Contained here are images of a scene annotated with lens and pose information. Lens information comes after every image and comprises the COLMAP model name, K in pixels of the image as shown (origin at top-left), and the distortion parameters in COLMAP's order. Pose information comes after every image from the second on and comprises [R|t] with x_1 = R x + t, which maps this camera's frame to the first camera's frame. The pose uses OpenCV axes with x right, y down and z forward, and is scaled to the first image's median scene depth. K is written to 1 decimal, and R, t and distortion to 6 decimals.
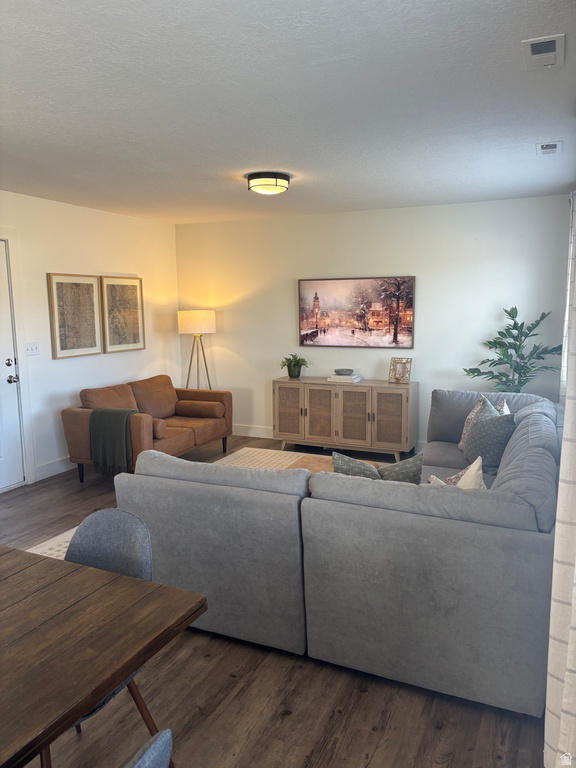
lens RADIAL K [[578.3, 0, 289.1], [0, 578.3, 387.8], [0, 0, 1]] dist [0.029925, -0.053758]
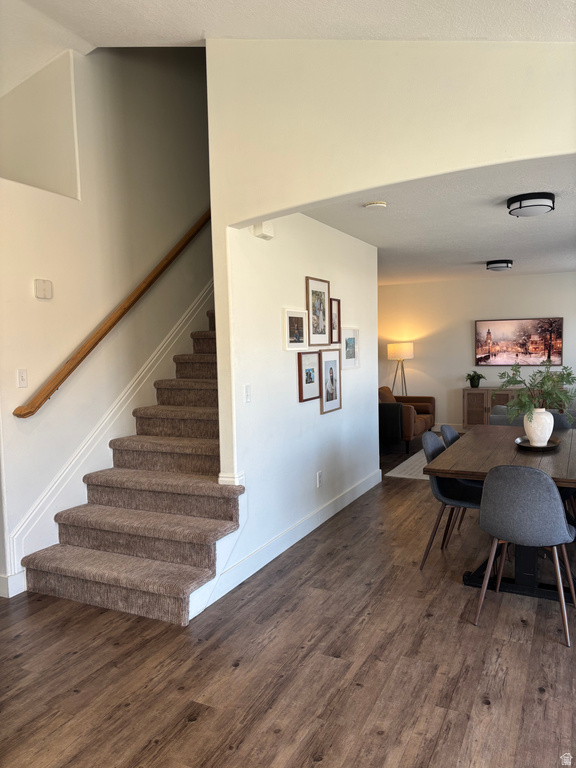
lens RADIAL K [[578.3, 0, 288.1], [0, 578.3, 382.3], [0, 0, 1]] dist [0.029925, -0.053758]
pose [[0.999148, -0.012462, -0.039354, -0.417316], [0.009370, 0.996926, -0.077790, 0.082264], [0.040203, 0.077355, 0.996193, -0.491420]]
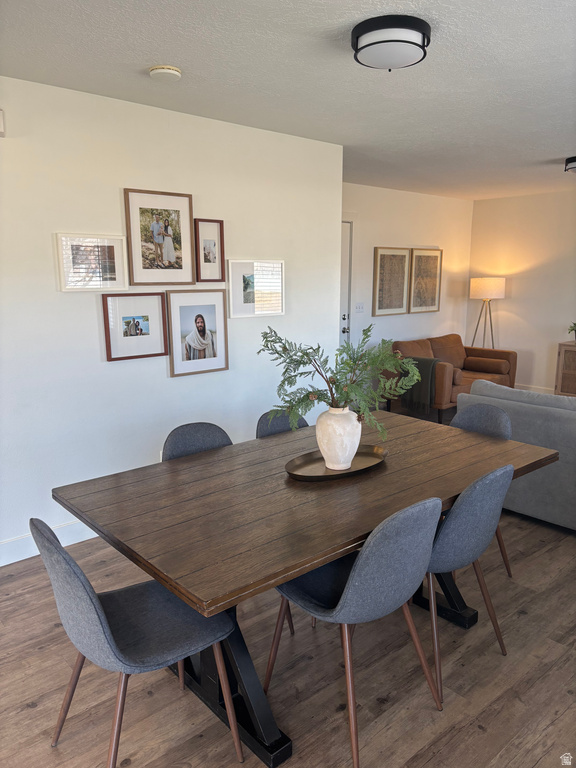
lens RADIAL K [[578.3, 0, 286.1], [0, 578.3, 389.2], [0, 0, 1]] dist [0.029925, -0.053758]
pose [[0.910976, 0.082342, -0.404156, -0.048174], [-0.059860, 0.995890, 0.067975, 0.029350], [0.408092, -0.037731, 0.912161, -0.197206]]
